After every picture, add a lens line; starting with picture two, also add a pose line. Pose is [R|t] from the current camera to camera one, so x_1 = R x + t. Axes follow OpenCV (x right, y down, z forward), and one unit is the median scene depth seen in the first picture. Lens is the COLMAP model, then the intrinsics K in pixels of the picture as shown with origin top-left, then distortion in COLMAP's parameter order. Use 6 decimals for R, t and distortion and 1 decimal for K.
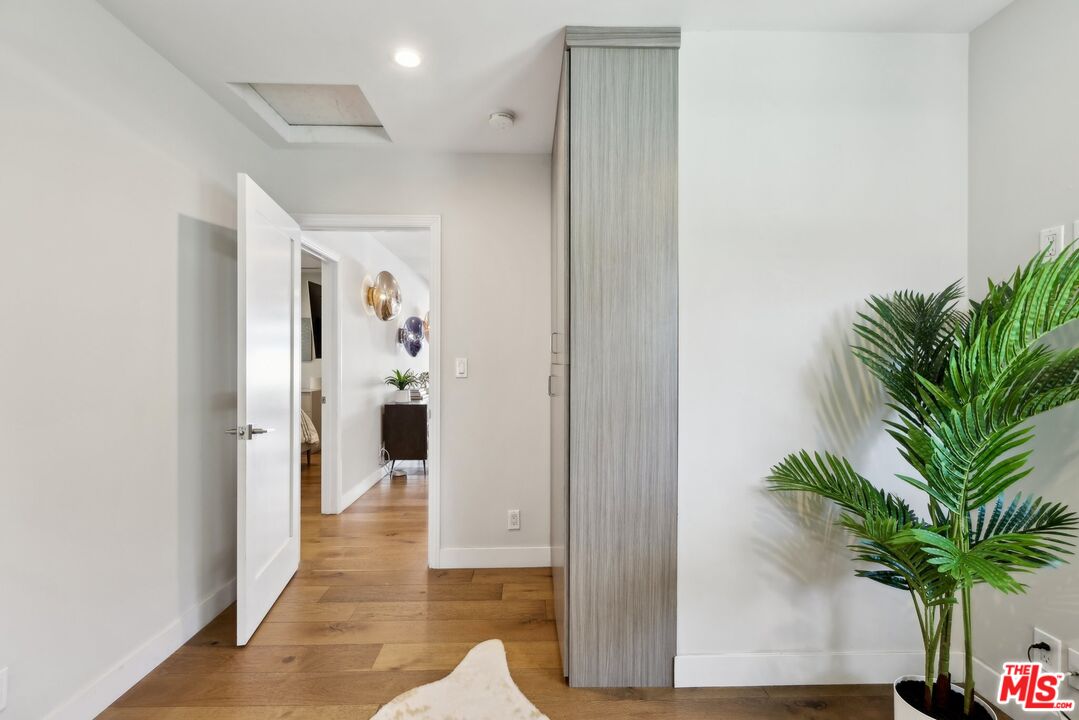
lens RADIAL K [[484.7, 0, 536.7], [0, 484.7, 365.4], [0, 0, 1]] dist [0.001265, 0.000740]
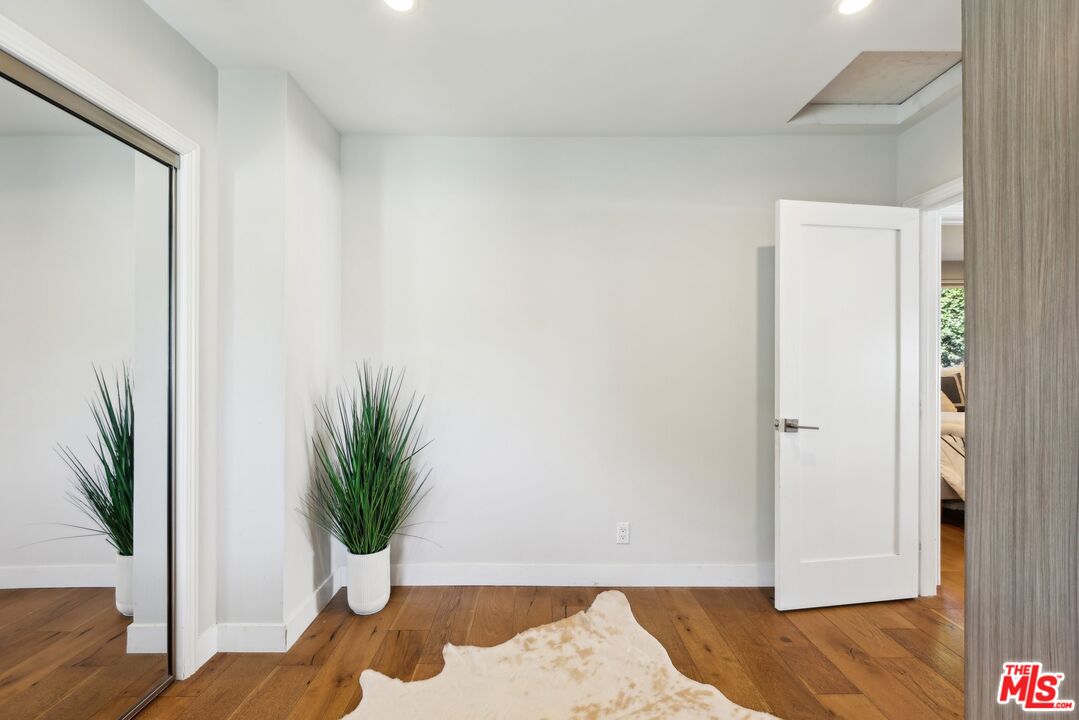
lens RADIAL K [[484.7, 0, 538.6], [0, 484.7, 361.2], [0, 0, 1]] dist [0.001265, 0.000740]
pose [[-0.011761, -0.006820, -0.999908, 0.638198], [-0.005906, 0.999960, -0.006751, -0.001920], [0.999913, 0.005826, -0.011801, 0.508588]]
